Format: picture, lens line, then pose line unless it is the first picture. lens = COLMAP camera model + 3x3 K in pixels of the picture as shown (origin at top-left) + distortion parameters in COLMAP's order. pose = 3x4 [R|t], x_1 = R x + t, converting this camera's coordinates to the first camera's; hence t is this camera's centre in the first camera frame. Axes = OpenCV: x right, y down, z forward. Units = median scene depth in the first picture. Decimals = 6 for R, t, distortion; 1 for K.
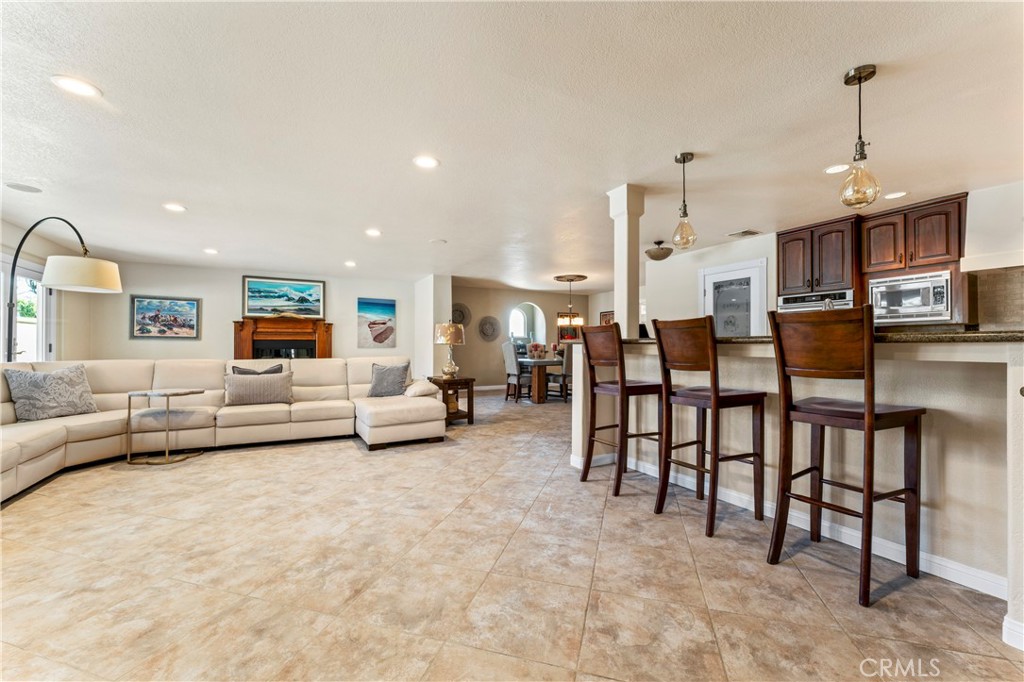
lens RADIAL K [[419.7, 0, 511.9], [0, 419.7, 344.3], [0, 0, 1]] dist [-0.002290, 0.000331]
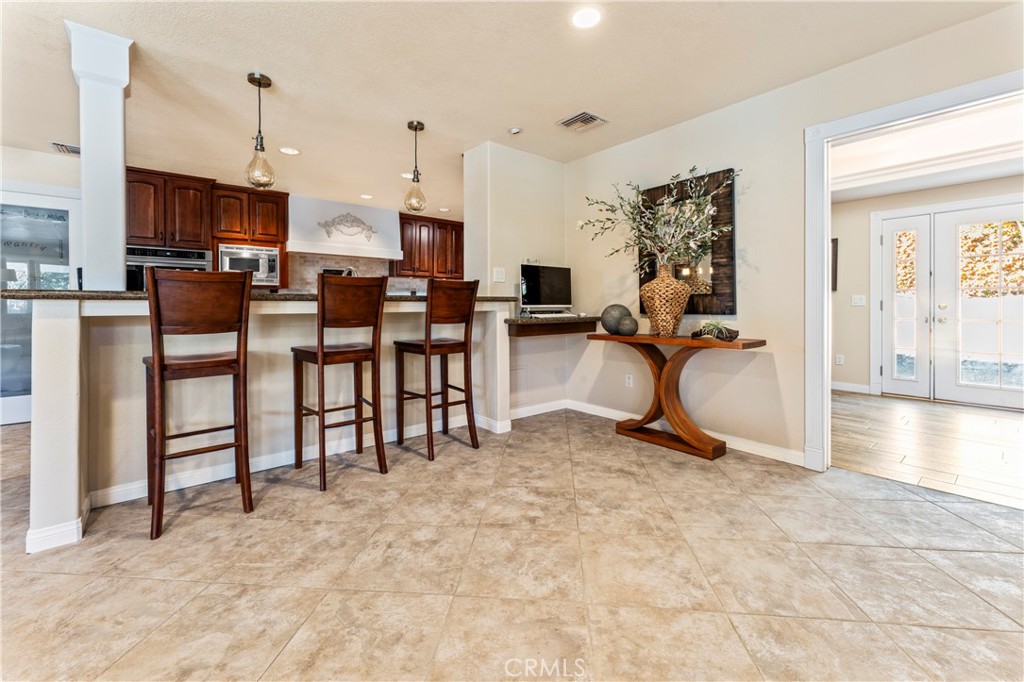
lens RADIAL K [[419.7, 0, 523.4], [0, 419.7, 309.3], [0, 0, 1]] dist [-0.002290, 0.000331]
pose [[-0.216133, -0.007303, 0.976337, -0.756025], [0.000742, 0.999971, 0.007645, 0.013582], [-0.976364, 0.002377, -0.216121, 0.954402]]
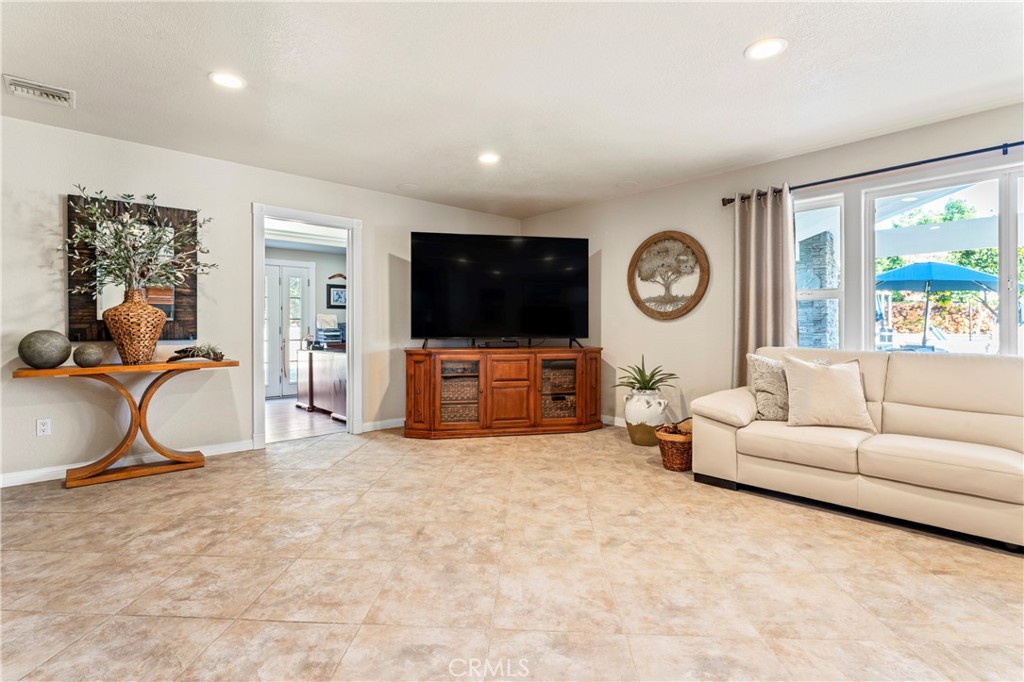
lens RADIAL K [[473.5, 0, 494.5], [0, 473.5, 325.2], [0, 0, 1]] dist [0.001257, -0.000154]
pose [[-0.975620, 0.000324, -0.219465, -0.238130], [0.002663, 0.999943, -0.010363, 0.010149], [0.219449, -0.010695, -0.975565, 2.004144]]
